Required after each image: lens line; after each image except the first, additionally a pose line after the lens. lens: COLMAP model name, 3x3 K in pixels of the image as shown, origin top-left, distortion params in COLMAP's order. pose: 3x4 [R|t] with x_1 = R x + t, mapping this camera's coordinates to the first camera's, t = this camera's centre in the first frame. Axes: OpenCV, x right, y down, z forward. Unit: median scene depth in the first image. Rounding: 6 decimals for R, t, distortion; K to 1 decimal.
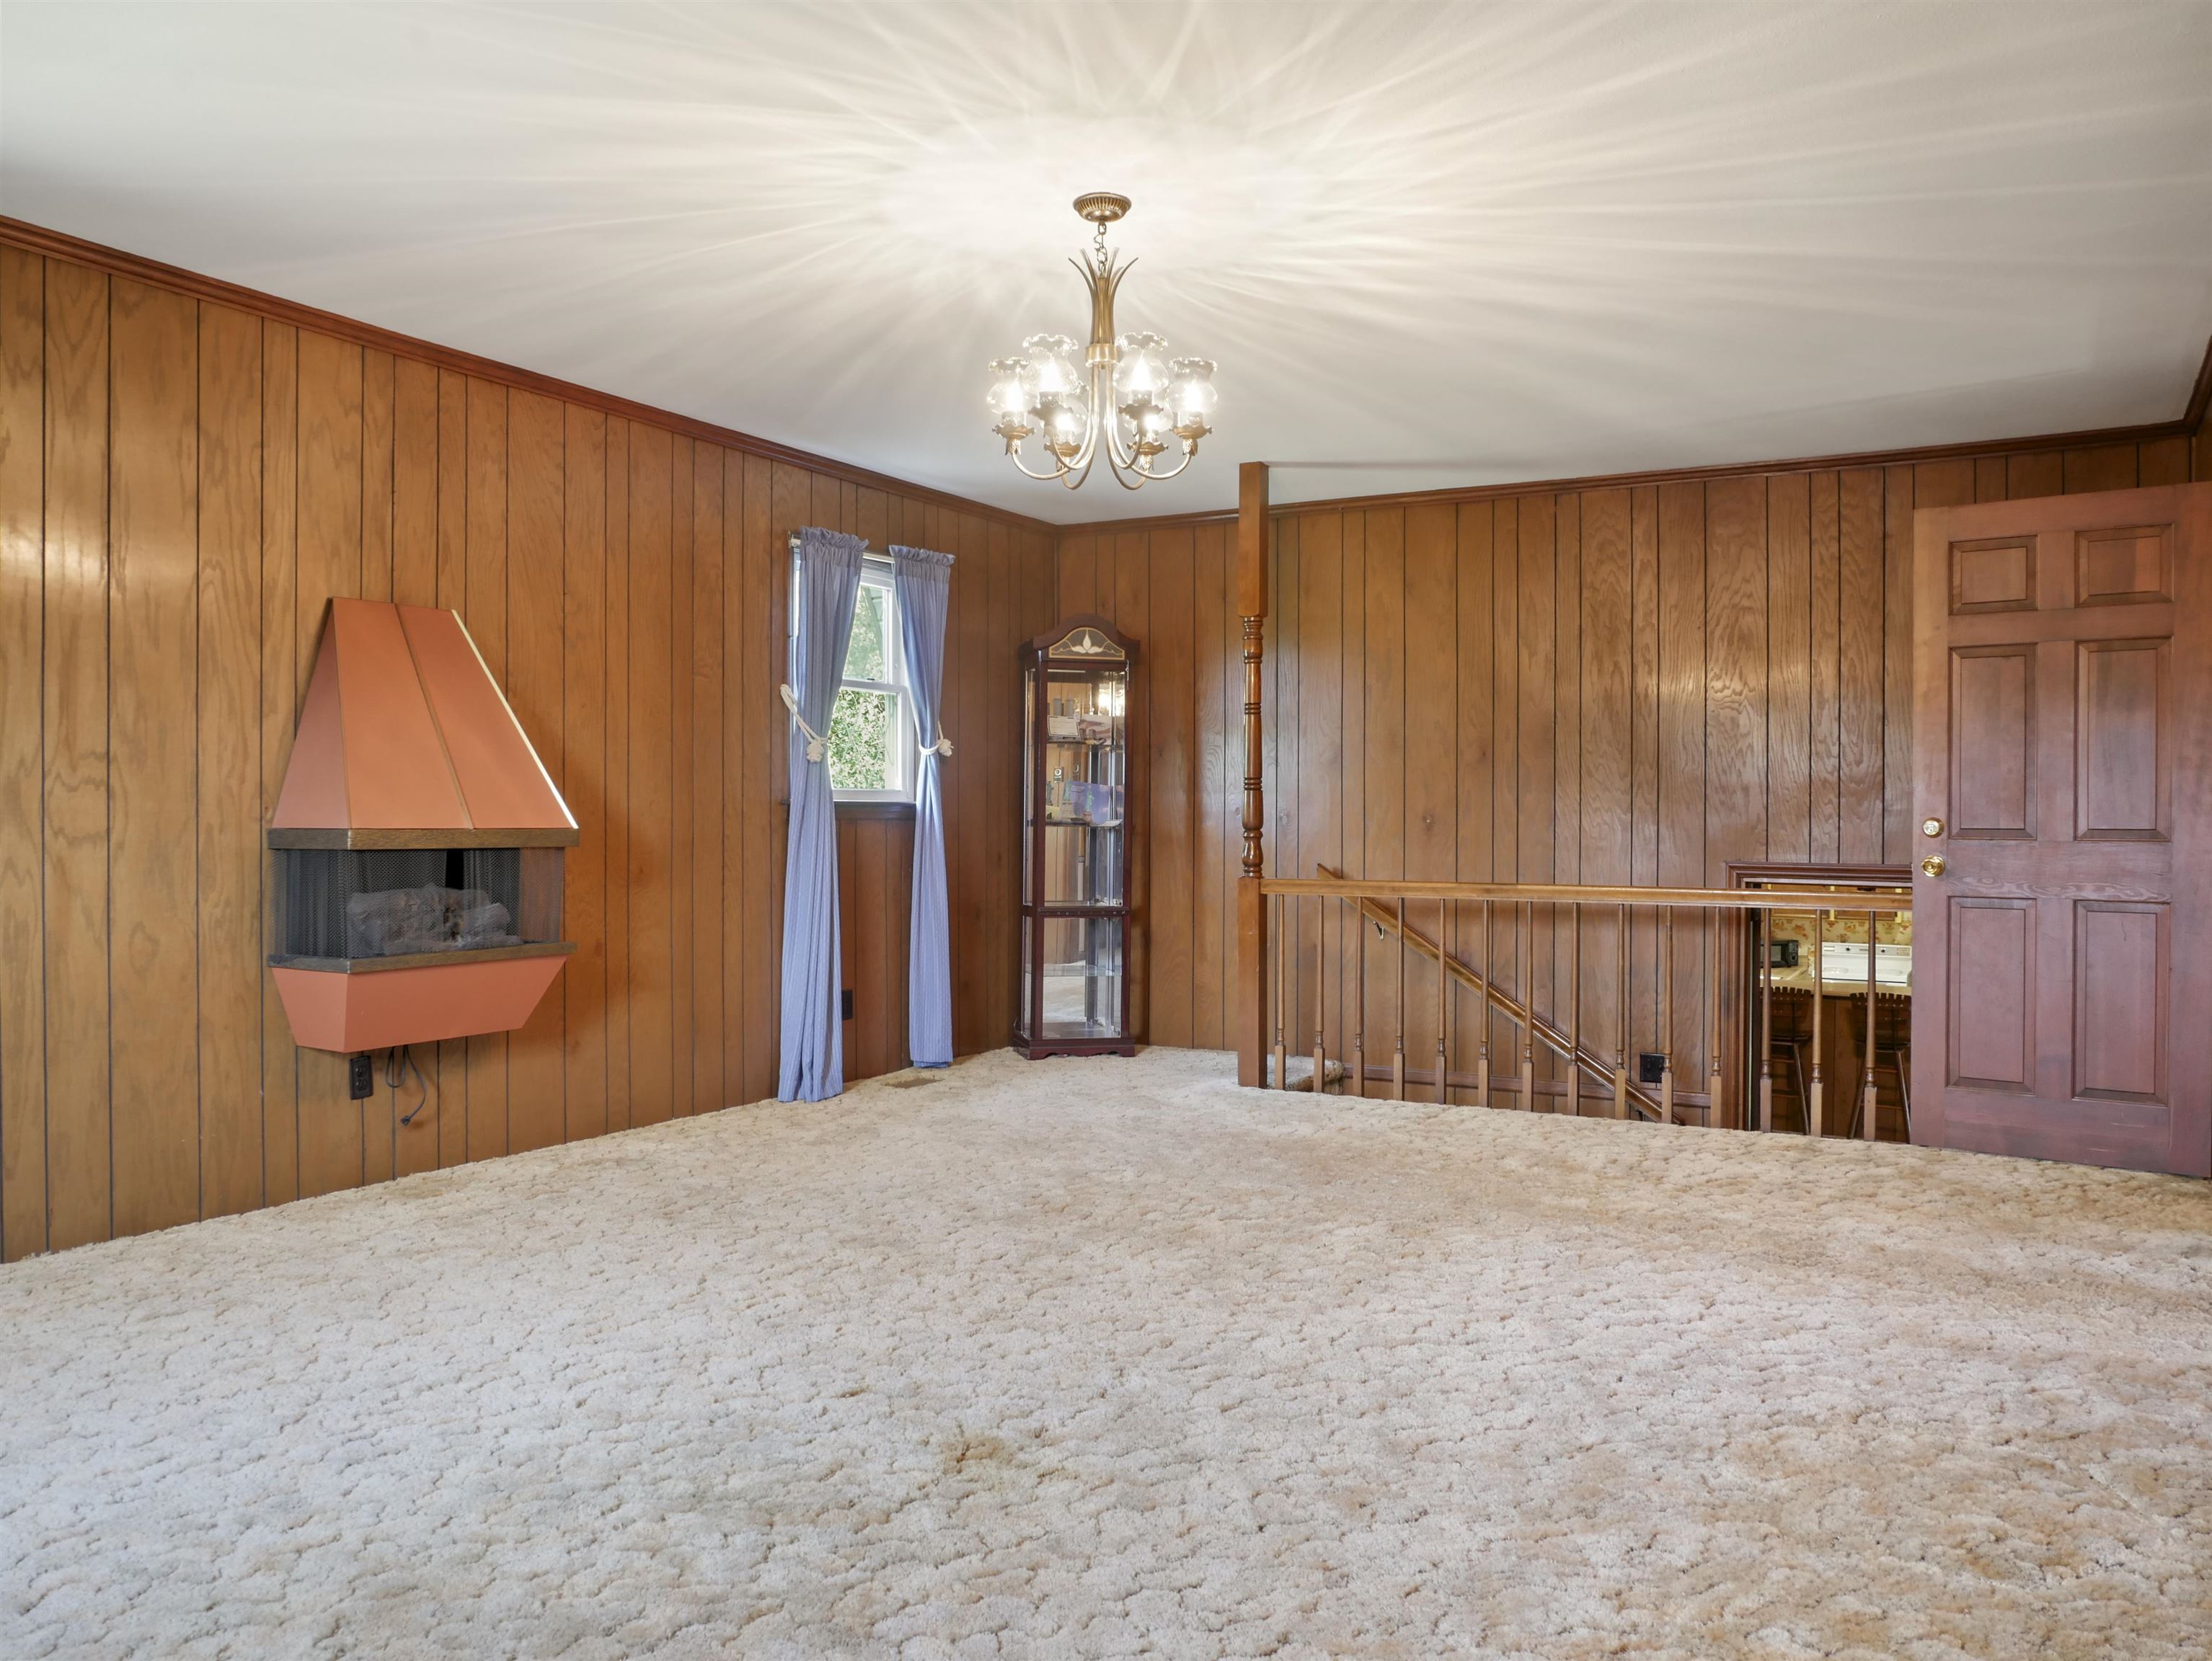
lens RADIAL K [[1674.4, 0, 1116.4], [0, 1674.4, 825.8], [0, 0, 1]] dist [-0.050267, 0.002268]
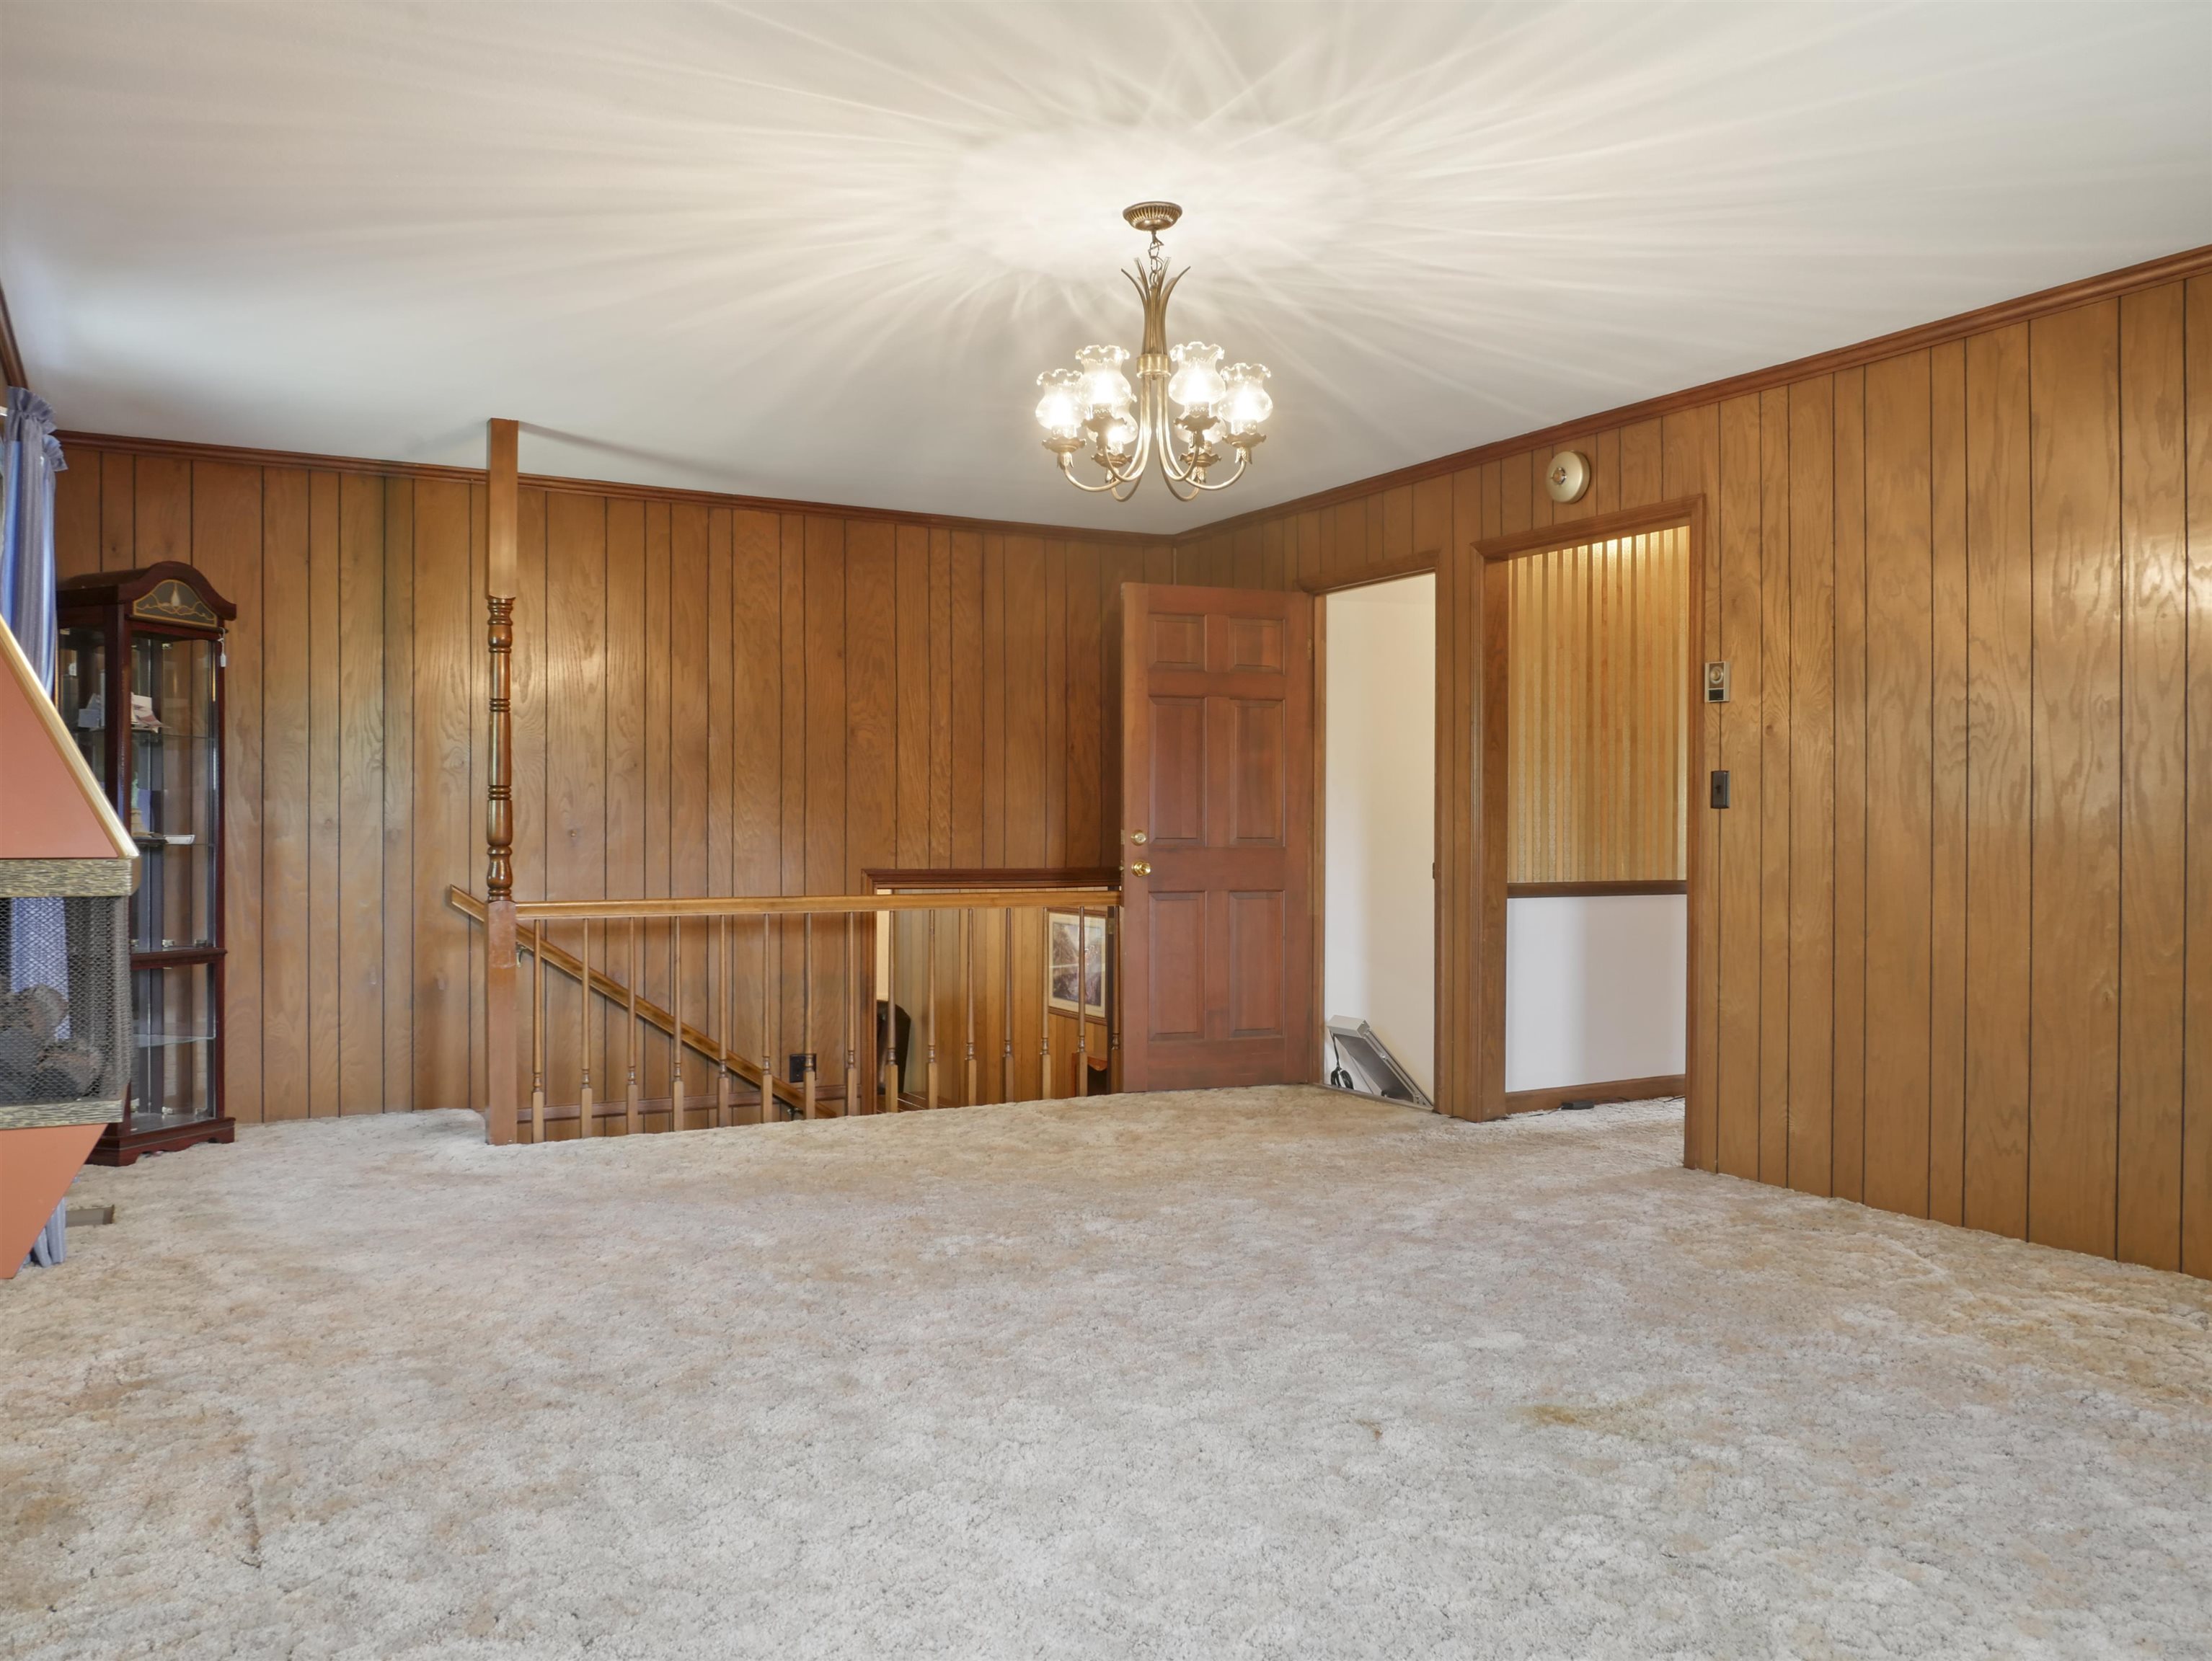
lens RADIAL K [[1674.4, 0, 1116.4], [0, 1674.4, 825.8], [0, 0, 1]] dist [-0.050267, 0.002268]
pose [[0.525150, -0.000762, 0.851009, -0.473645], [0.004079, 0.999990, -0.001621, -0.005302], [-0.851000, 0.004322, 0.525149, 0.277378]]
